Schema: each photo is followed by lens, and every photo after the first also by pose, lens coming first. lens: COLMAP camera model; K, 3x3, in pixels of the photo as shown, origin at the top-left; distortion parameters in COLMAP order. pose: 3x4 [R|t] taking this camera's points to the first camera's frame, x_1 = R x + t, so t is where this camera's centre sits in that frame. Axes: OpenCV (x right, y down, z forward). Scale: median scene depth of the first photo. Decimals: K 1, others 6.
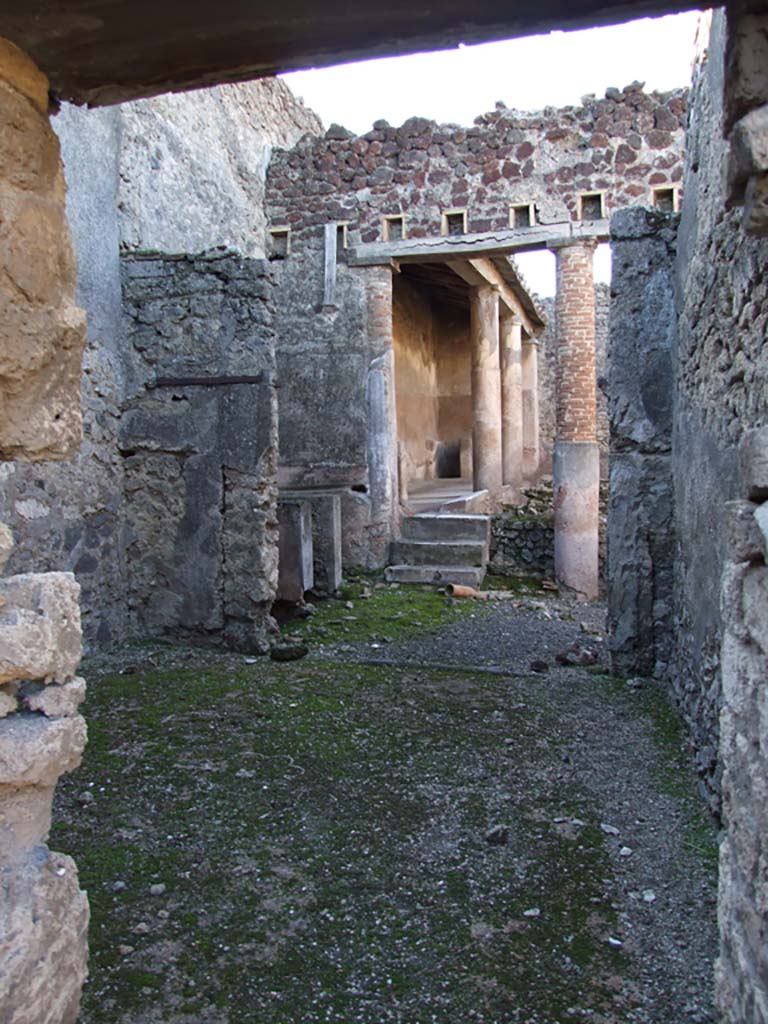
lens RADIAL K [[836.1, 0, 388.6], [0, 836.1, 509.8], [0, 0, 1]] dist [-0.035198, 0.005427]
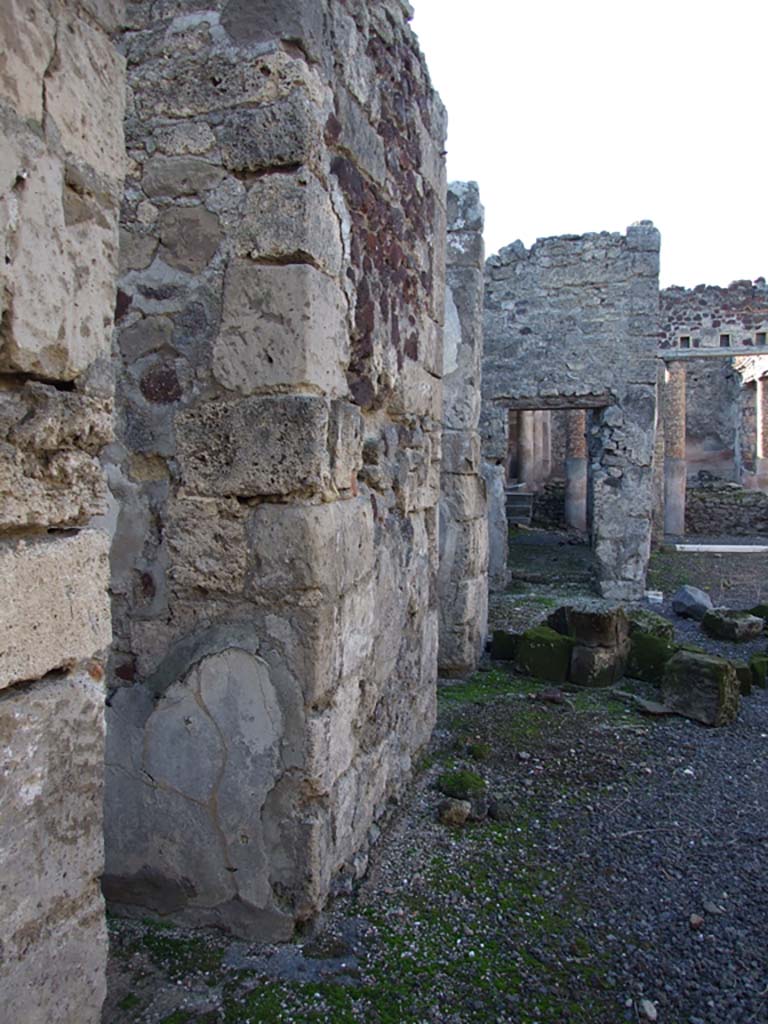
lens RADIAL K [[836.1, 0, 383.2], [0, 836.1, 513.8], [0, 0, 1]] dist [-0.035198, 0.005427]
pose [[0.999966, 0.006873, -0.004601, -0.308265], [-0.006913, 0.999938, -0.008731, 0.103231], [0.004541, 0.008762, 0.999951, -1.362486]]
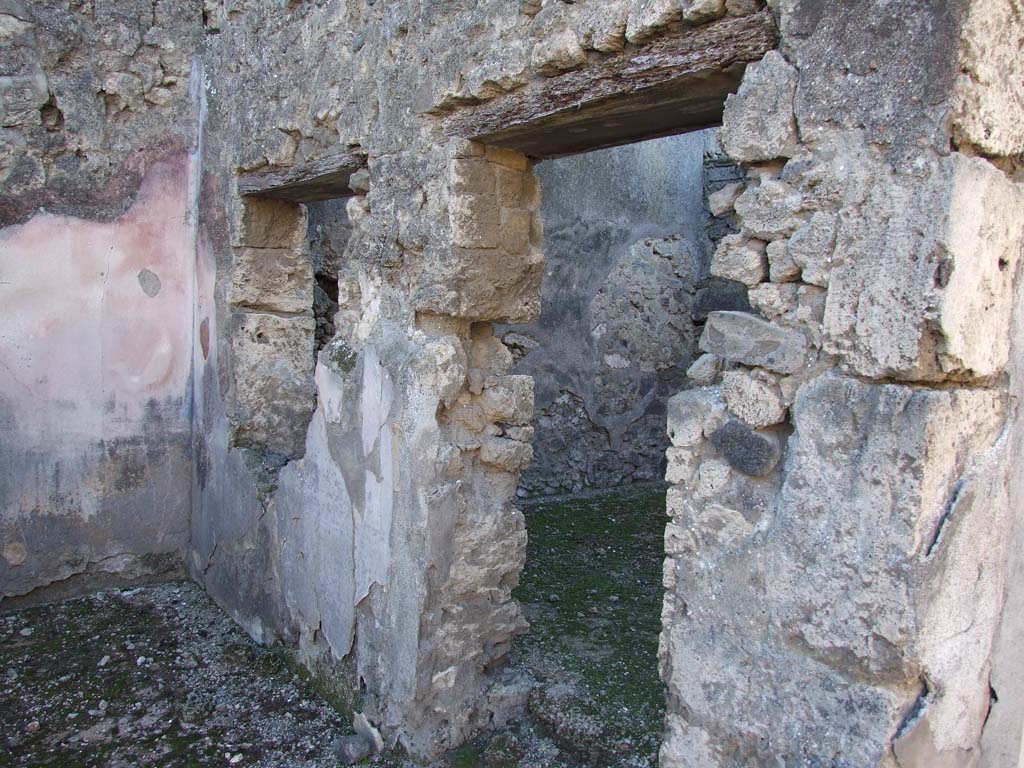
lens RADIAL K [[836.1, 0, 513.5], [0, 836.1, 379.8], [0, 0, 1]] dist [-0.035198, 0.005427]
pose [[0.817868, 0.081231, -0.569643, 0.184419], [-0.081560, 0.996355, 0.024979, 0.007855], [0.569596, 0.026031, 0.821513, -0.180954]]
